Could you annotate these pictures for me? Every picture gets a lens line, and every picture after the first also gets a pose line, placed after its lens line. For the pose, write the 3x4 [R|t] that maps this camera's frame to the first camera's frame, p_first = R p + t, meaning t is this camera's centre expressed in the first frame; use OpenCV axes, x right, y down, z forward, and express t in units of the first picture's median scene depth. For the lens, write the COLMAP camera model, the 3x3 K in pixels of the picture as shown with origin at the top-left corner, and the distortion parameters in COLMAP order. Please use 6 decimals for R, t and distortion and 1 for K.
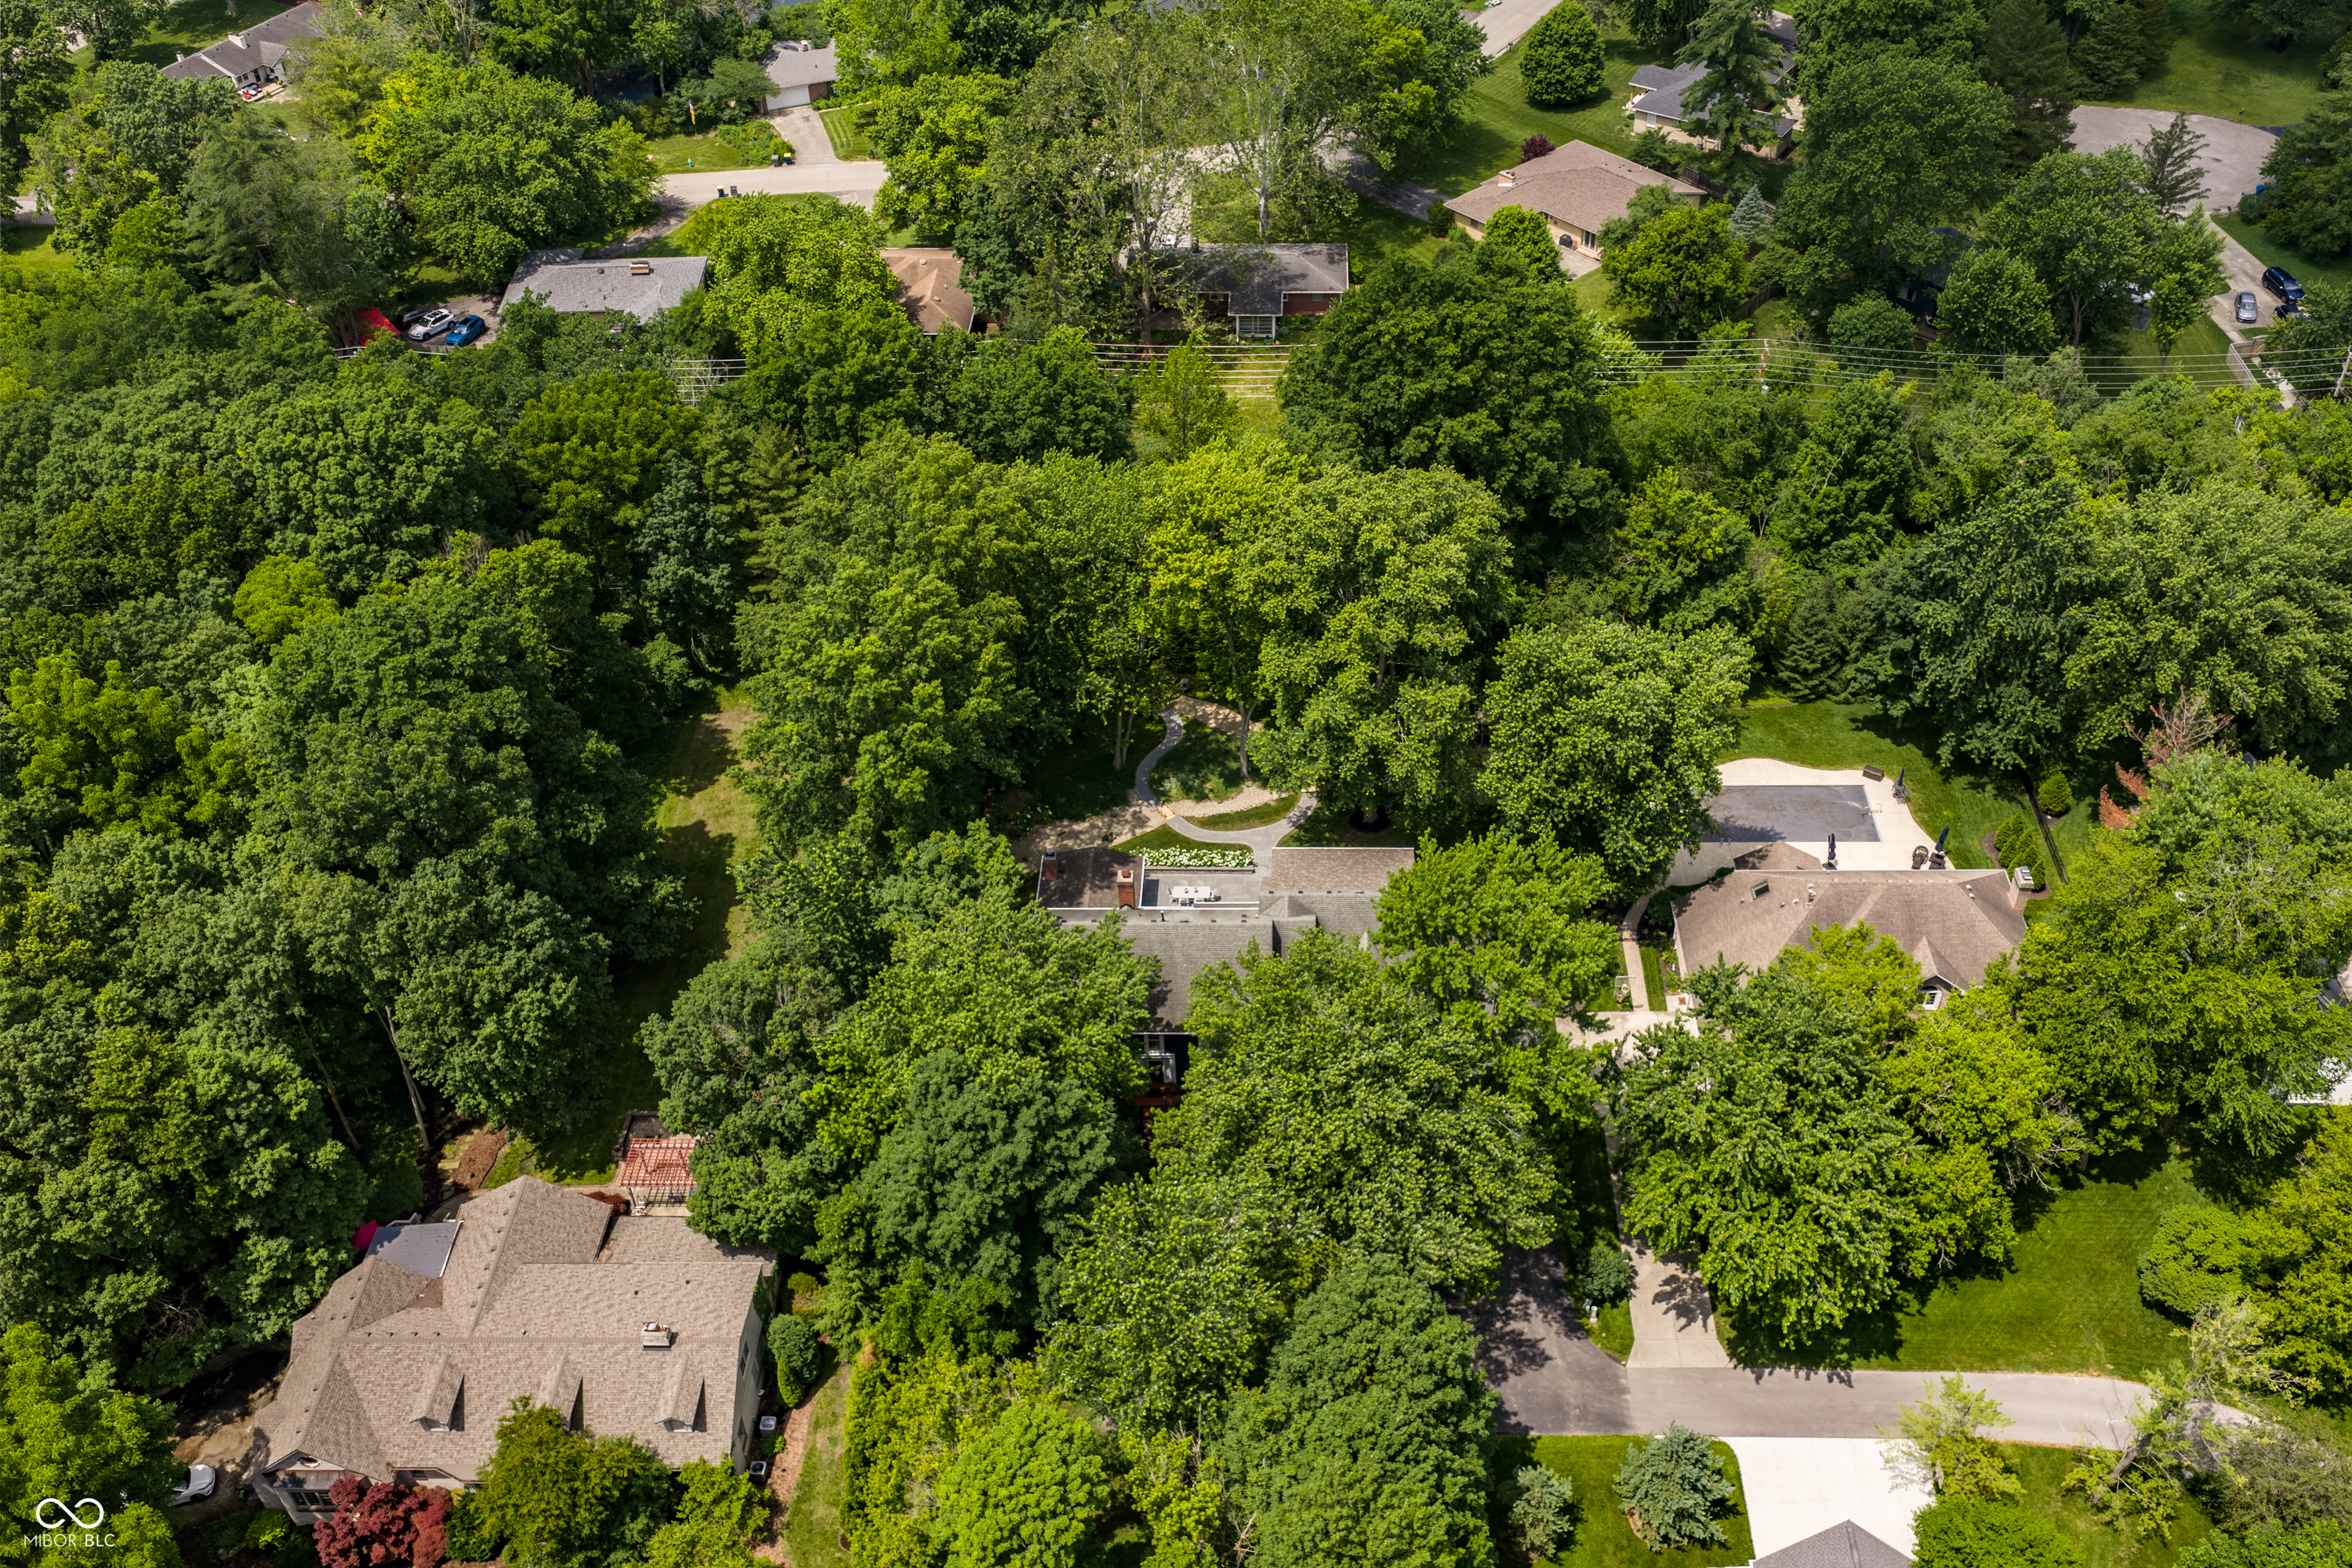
lens RADIAL K [[2110.2, 0, 1275.6], [0, 2110.2, 773.1], [0, 0, 1]] dist [-0.000352, 0.006851]
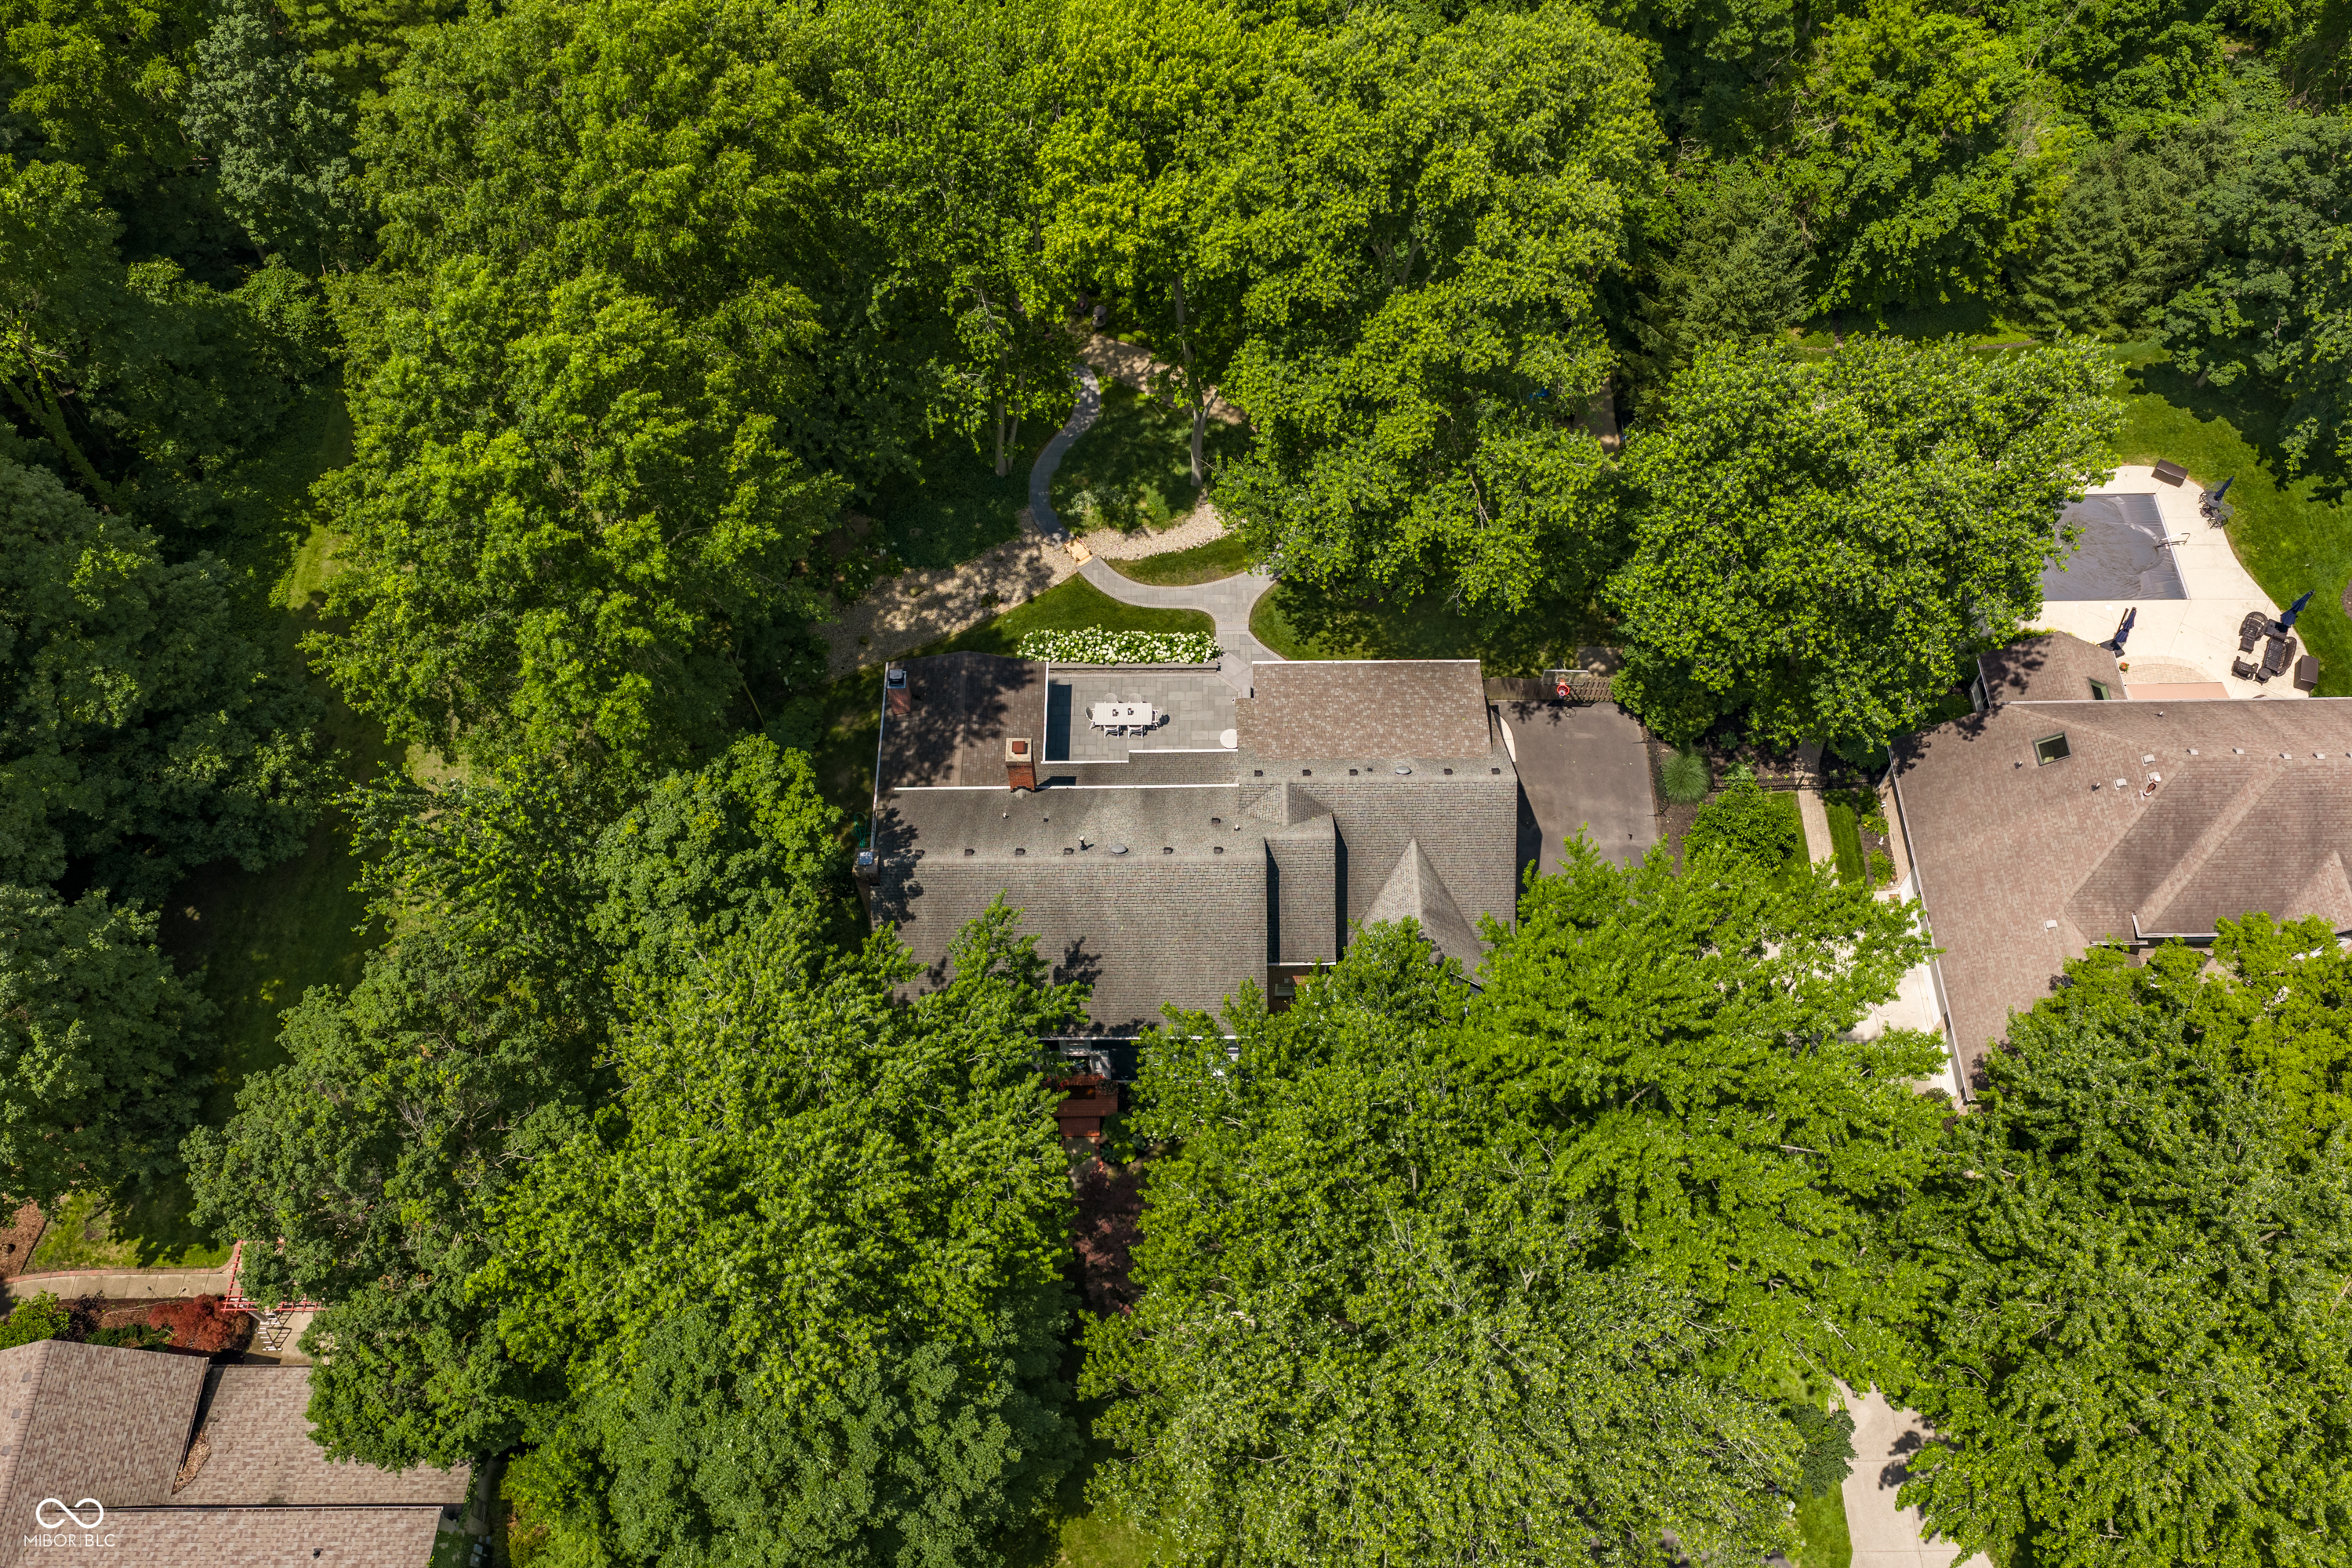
lens RADIAL K [[1946.5, 0, 1176.0], [0, 1946.5, 784.0], [0, 0, 1]] dist [0.021904, -0.042433]
pose [[0.999933, -0.011511, 0.001368, -0.024599], [0.010423, 0.944437, 0.328527, -0.116343], [-0.005074, -0.328490, 0.944494, 0.430217]]
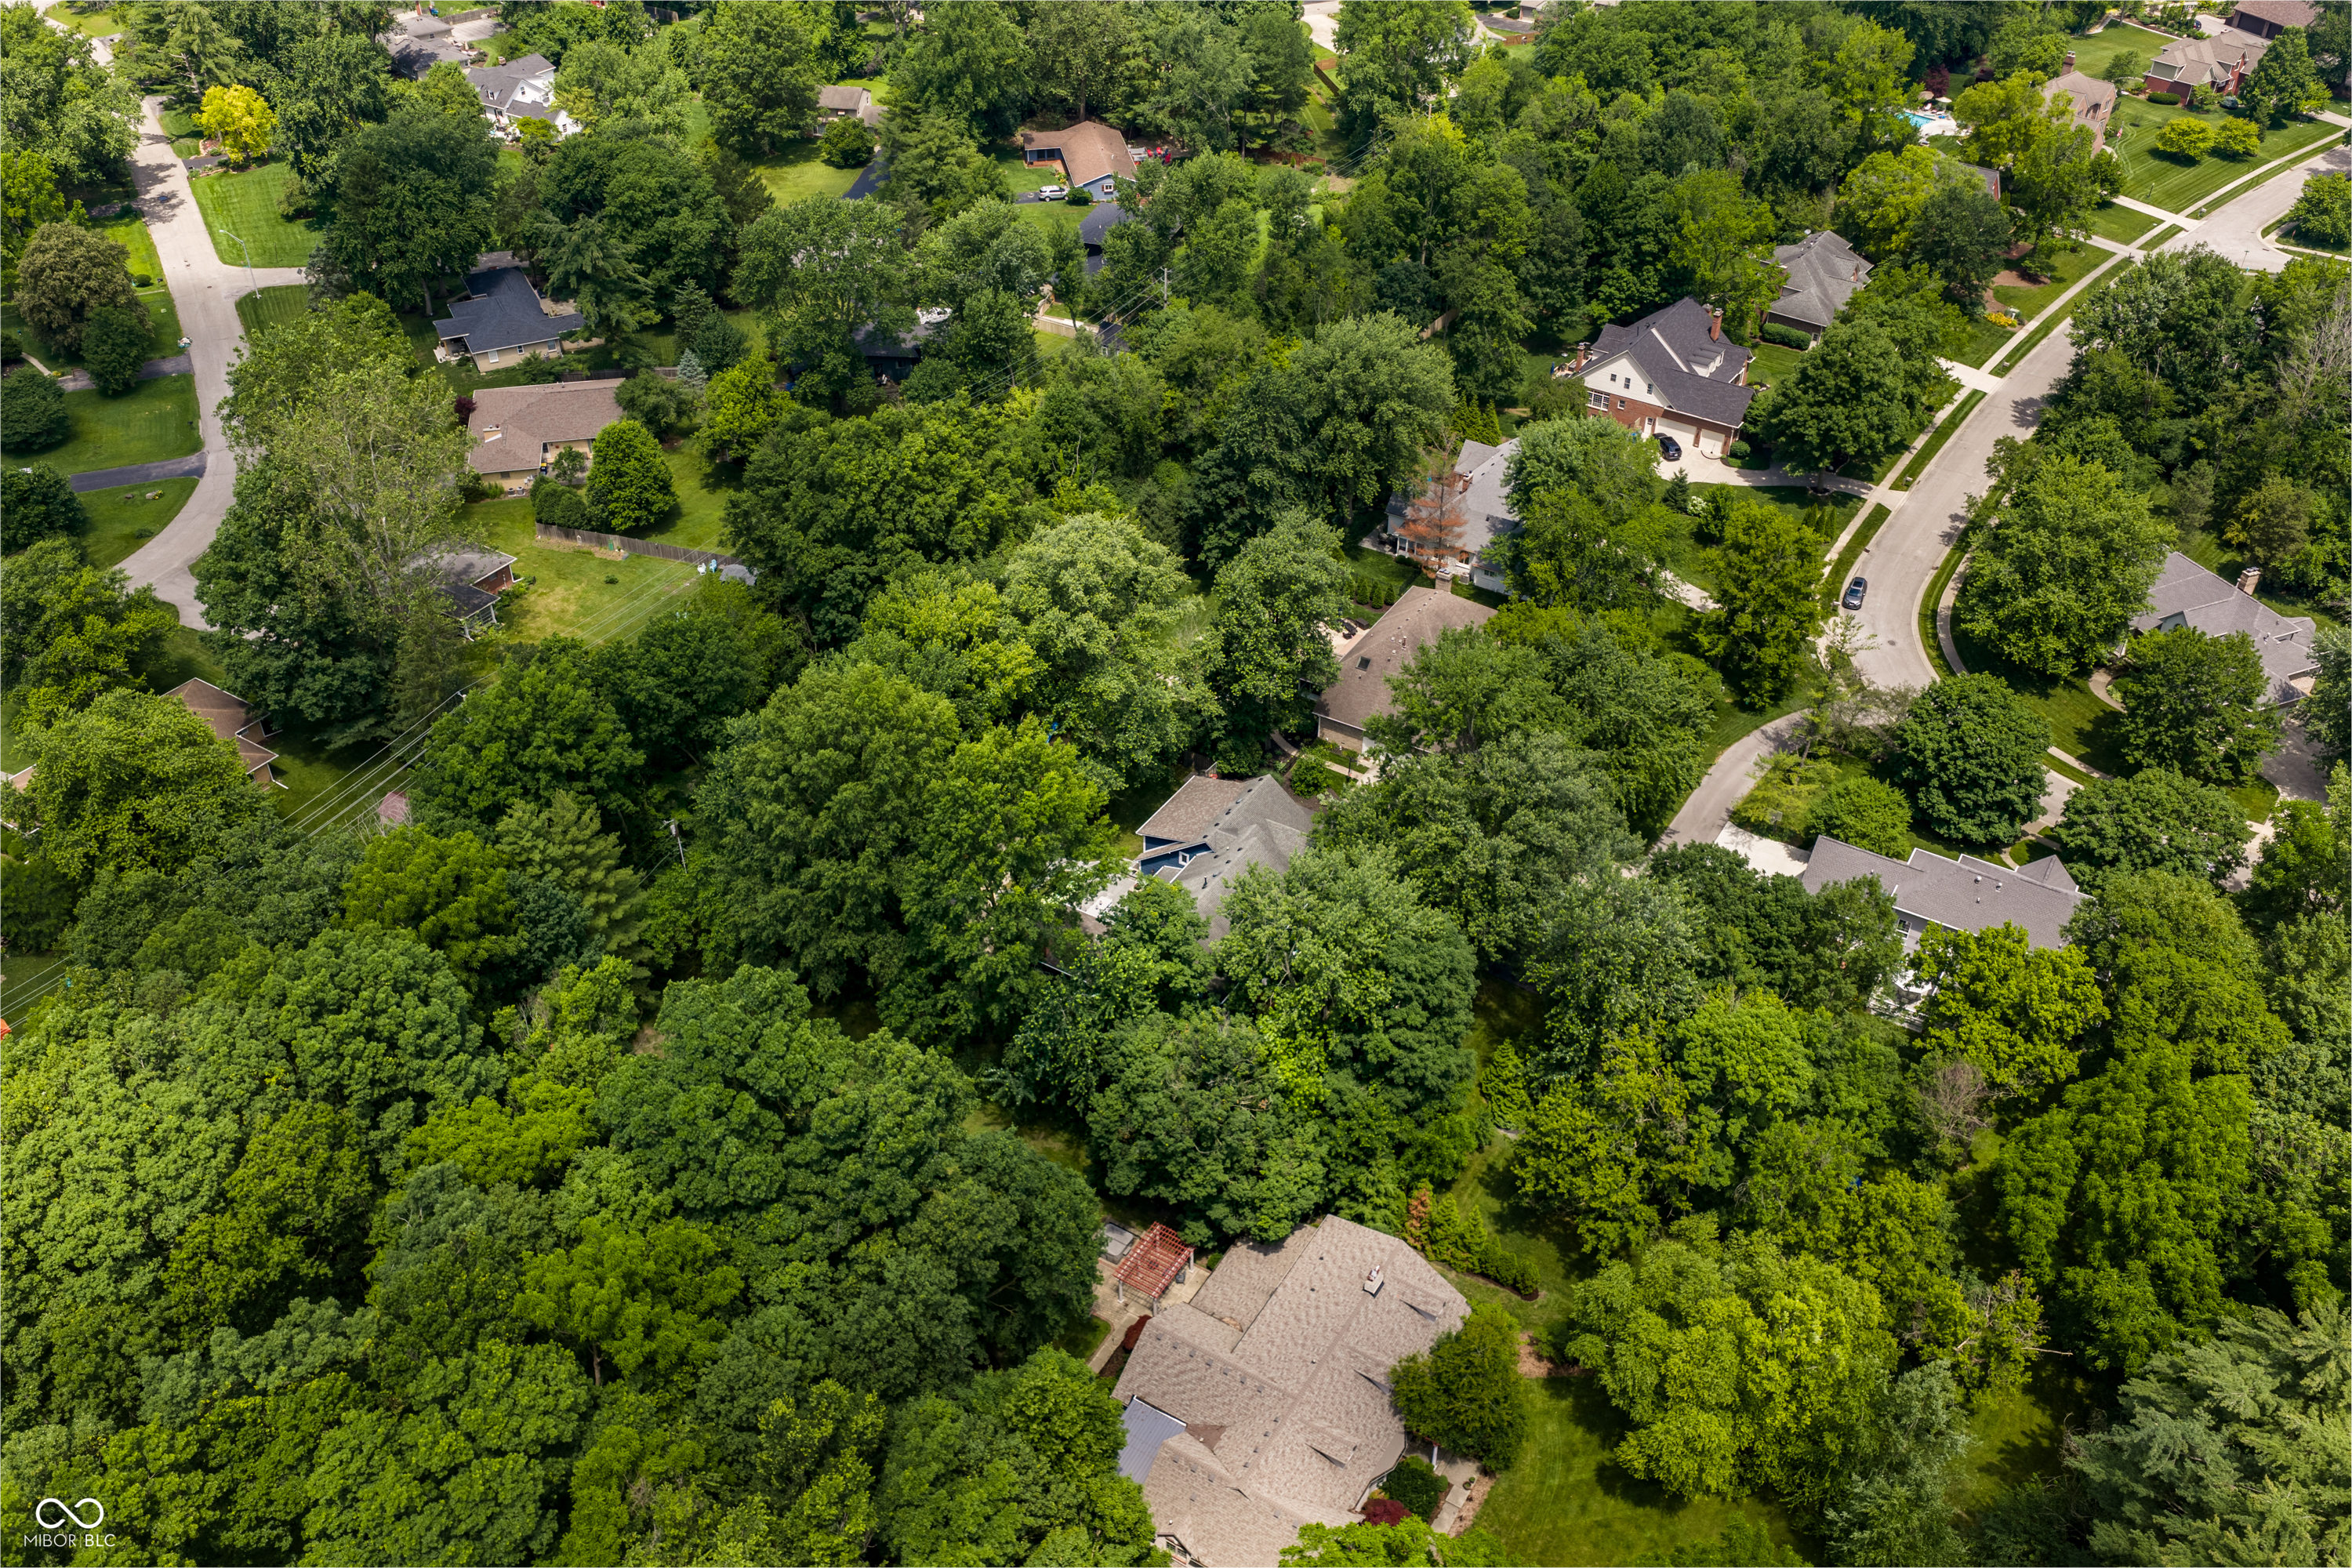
lens RADIAL K [[1946.5, 0, 1176.0], [0, 1946.5, 784.0], [0, 0, 1]] dist [0.021904, -0.042433]
pose [[0.518540, -0.509627, 0.686583, -0.753413], [0.552714, 0.812439, 0.185610, -0.185993], [-0.652399, 0.283238, 0.702960, 0.149075]]
